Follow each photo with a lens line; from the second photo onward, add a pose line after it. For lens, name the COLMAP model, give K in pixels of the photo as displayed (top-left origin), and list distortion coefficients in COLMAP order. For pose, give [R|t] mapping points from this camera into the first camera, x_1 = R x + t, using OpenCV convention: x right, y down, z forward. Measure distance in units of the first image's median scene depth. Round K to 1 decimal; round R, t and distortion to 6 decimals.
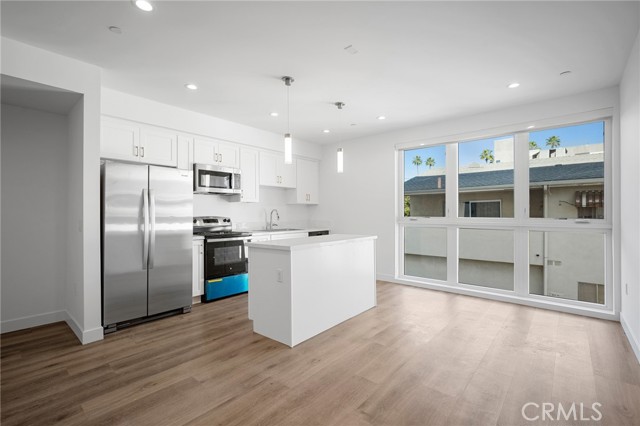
lens RADIAL K [[288.6, 0, 320.0], [0, 288.6, 211.0], [0, 0, 1]] dist [-0.003359, -0.000725]
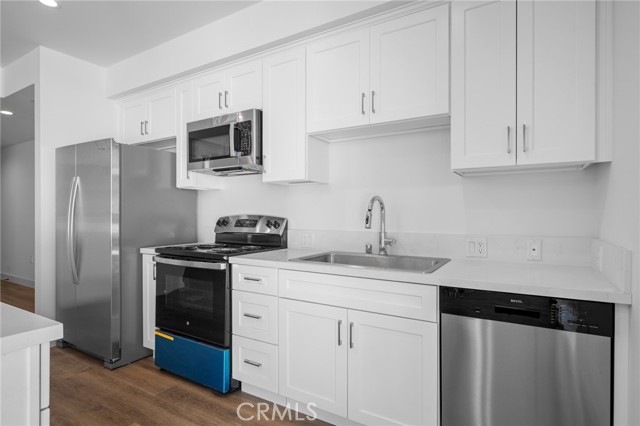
lens RADIAL K [[338.6, 0, 318.5], [0, 338.6, 213.1], [0, 0, 1]] dist [-0.002281, 0.000567]
pose [[0.167267, 0.004307, -0.985902, 0.292715], [0.009802, 0.999934, 0.006032, 0.014857], [0.985863, -0.010673, 0.167214, 1.163227]]
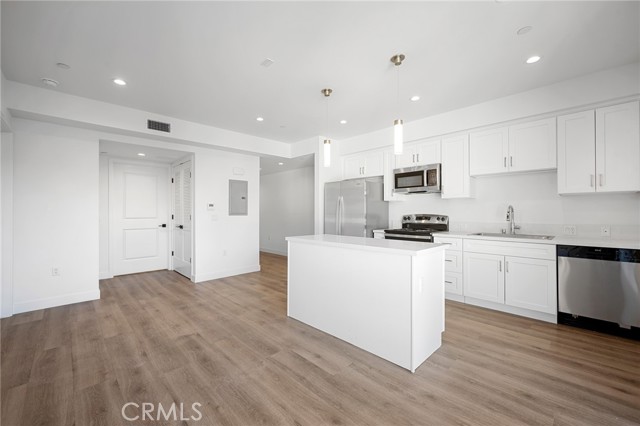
lens RADIAL K [[261.8, 0, 321.0], [0, 261.8, 210.2], [0, 0, 1]] dist [0.001909, -0.000226]
pose [[-0.082522, -0.003433, -0.996583, 0.678736], [0.011613, 0.999923, -0.004406, 0.004753], [0.996522, -0.011937, -0.082476, 0.801860]]
